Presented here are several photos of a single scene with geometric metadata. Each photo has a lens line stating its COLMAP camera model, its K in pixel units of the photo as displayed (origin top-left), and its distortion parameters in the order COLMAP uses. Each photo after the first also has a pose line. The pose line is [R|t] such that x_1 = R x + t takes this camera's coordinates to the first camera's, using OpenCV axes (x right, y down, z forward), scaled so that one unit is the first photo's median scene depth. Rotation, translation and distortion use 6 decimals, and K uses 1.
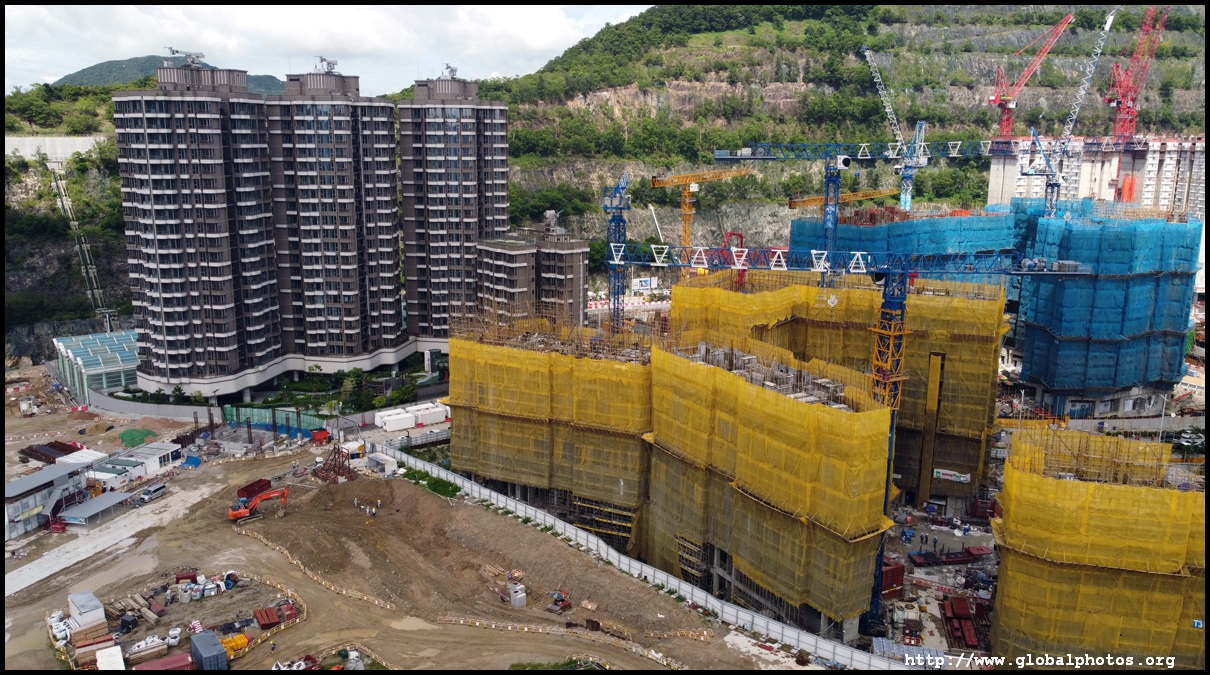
lens RADIAL K [[924.5, 0, 596.6], [0, 924.5, 330.6], [0, 0, 1]] dist [0.003570, -0.009105]
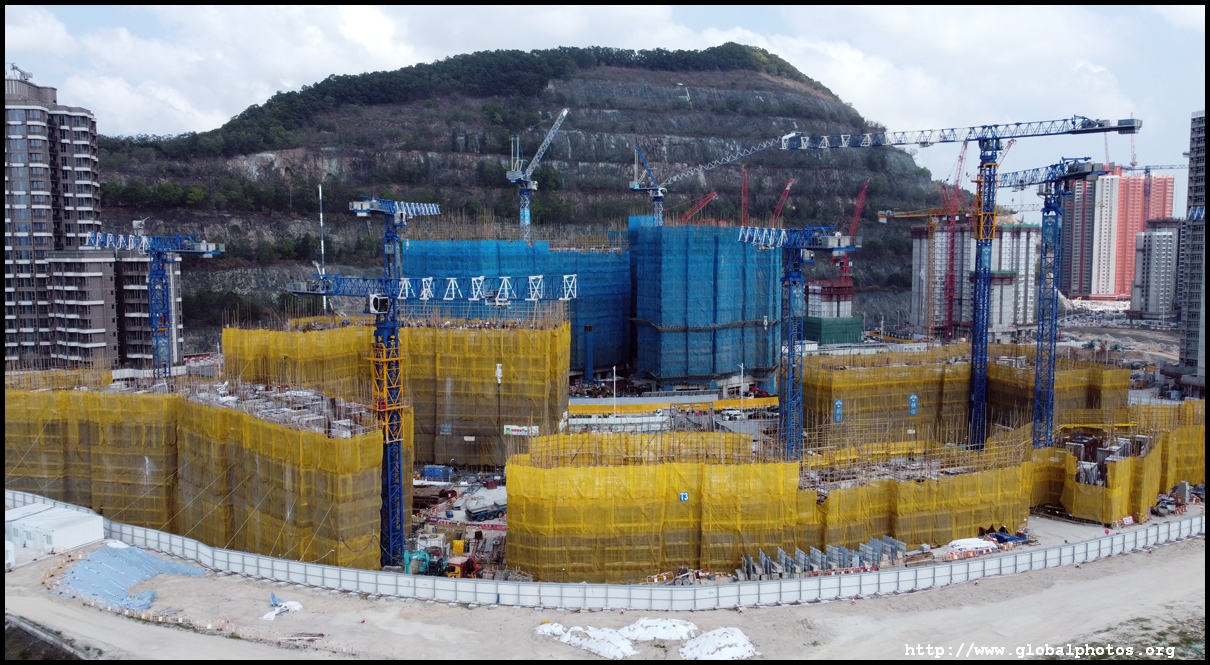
lens RADIAL K [[923.6, 0, 602.3], [0, 923.6, 333.9], [0, 0, 1]] dist [0.004770, -0.009128]
pose [[0.959576, -0.036214, 0.279112, 0.137600], [0.068614, 0.991867, -0.107201, 0.115327], [-0.272959, 0.122019, 0.954256, 0.020424]]
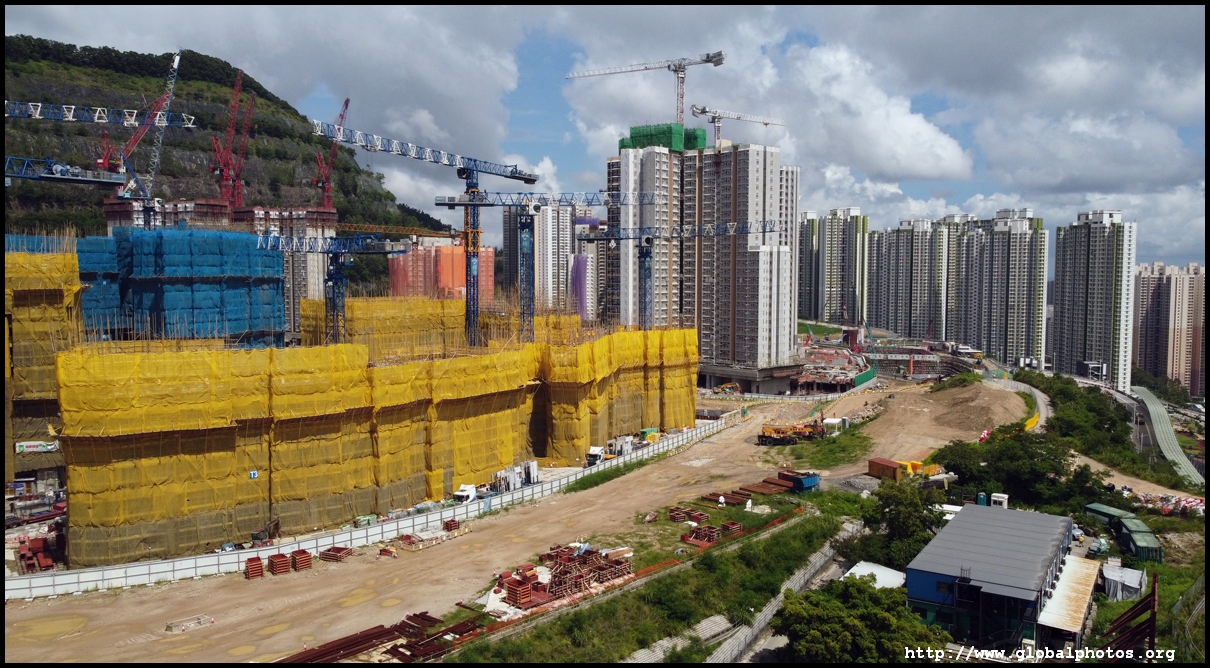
lens RADIAL K [[926.6, 0, 598.3], [0, 926.6, 334.0], [0, 0, 1]] dist [0.001109, -0.007293]
pose [[0.662643, -0.058615, 0.746639, 0.048265], [0.159732, 0.985056, -0.064431, 0.137093], [-0.731704, 0.161957, 0.662102, -0.034037]]
